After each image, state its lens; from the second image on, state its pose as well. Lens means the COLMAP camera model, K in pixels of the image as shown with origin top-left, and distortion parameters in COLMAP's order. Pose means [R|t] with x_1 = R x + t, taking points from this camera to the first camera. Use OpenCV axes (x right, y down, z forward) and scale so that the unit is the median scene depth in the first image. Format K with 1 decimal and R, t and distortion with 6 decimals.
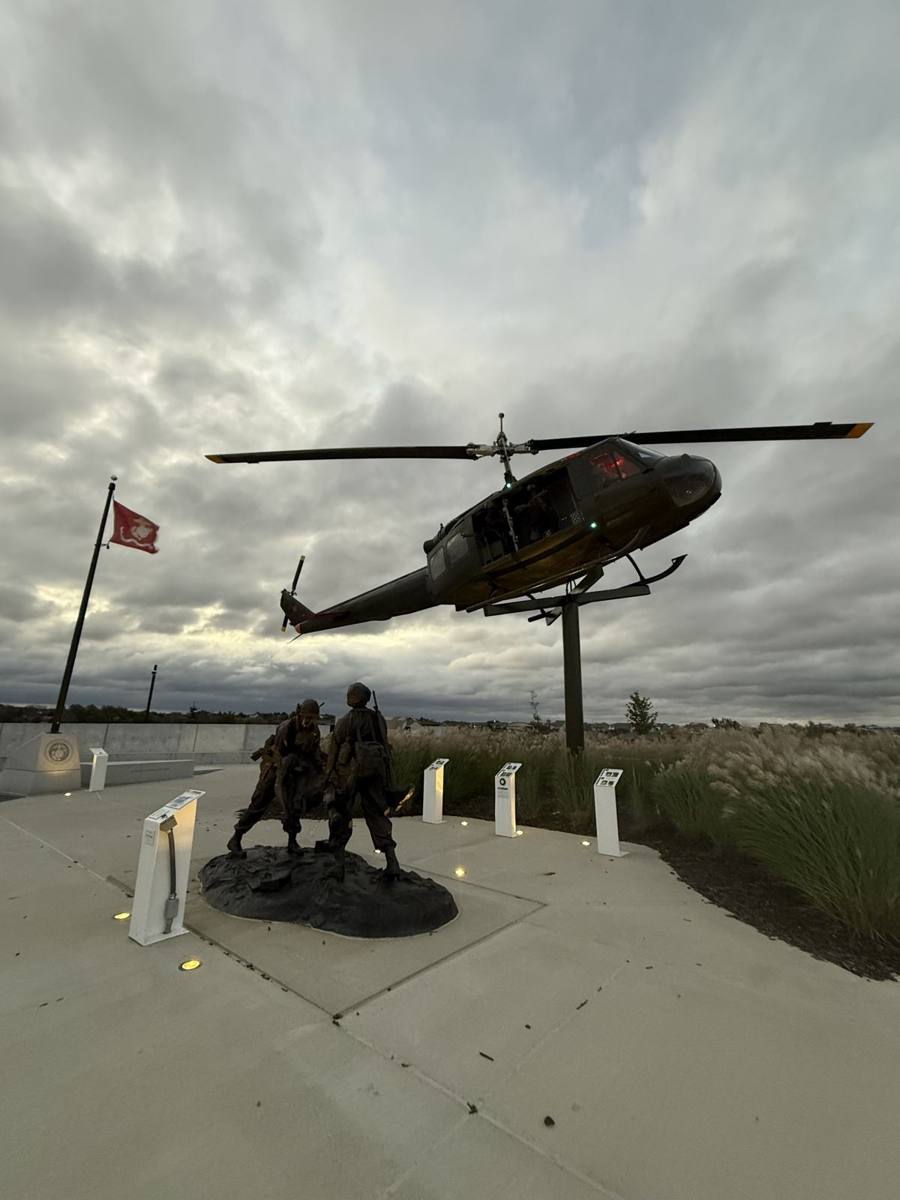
lens RADIAL K [[493.3, 0, 450.0], [0, 493.3, 600.0], [0, 0, 1]] dist [-0.002027, 0.000272]
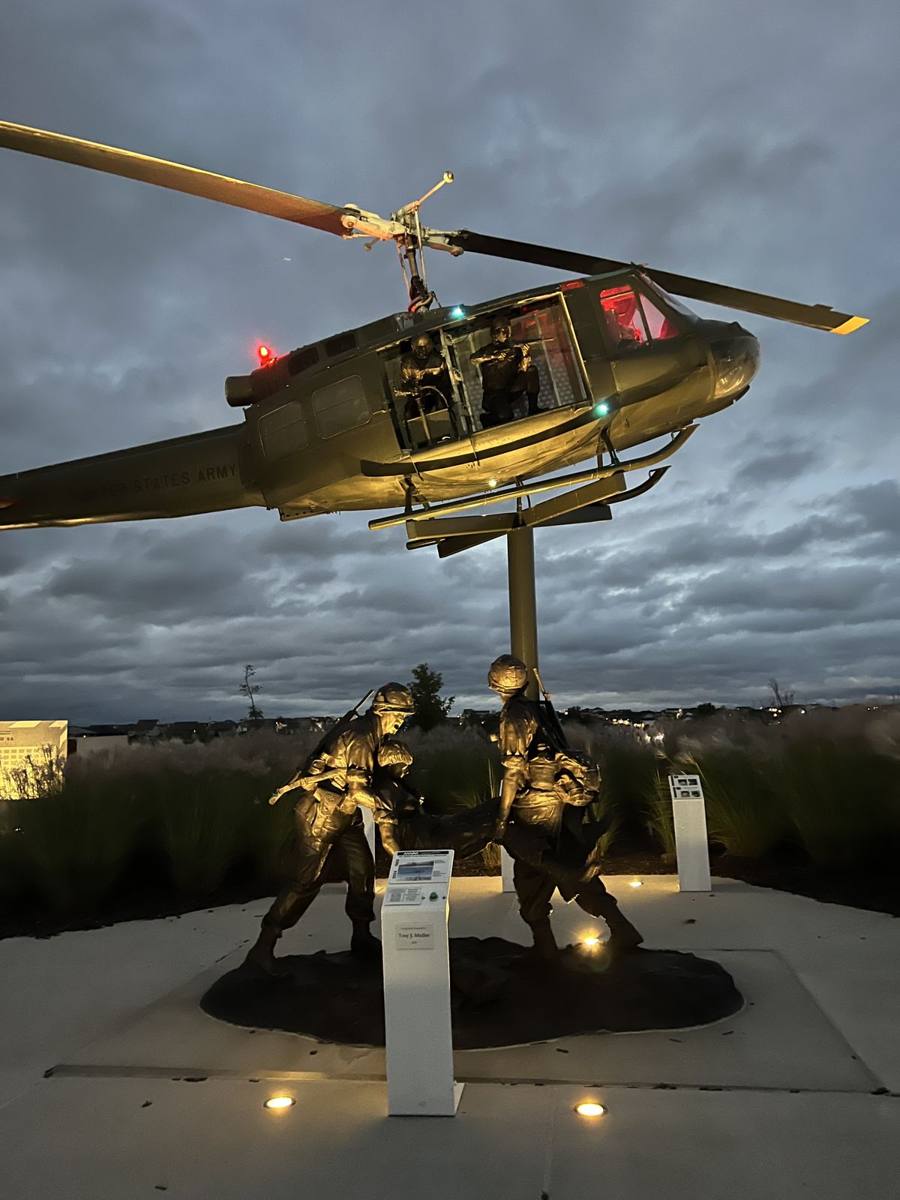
lens RADIAL K [[928.0, 0, 450.0], [0, 928.0, 600.0], [0, 0, 1]] dist [0.064994, -0.005452]
pose [[0.844678, 0.024059, 0.534734, -0.745541], [-0.089269, 0.991331, 0.096409, -0.009345], [-0.527779, -0.129170, 0.839503, 0.082411]]
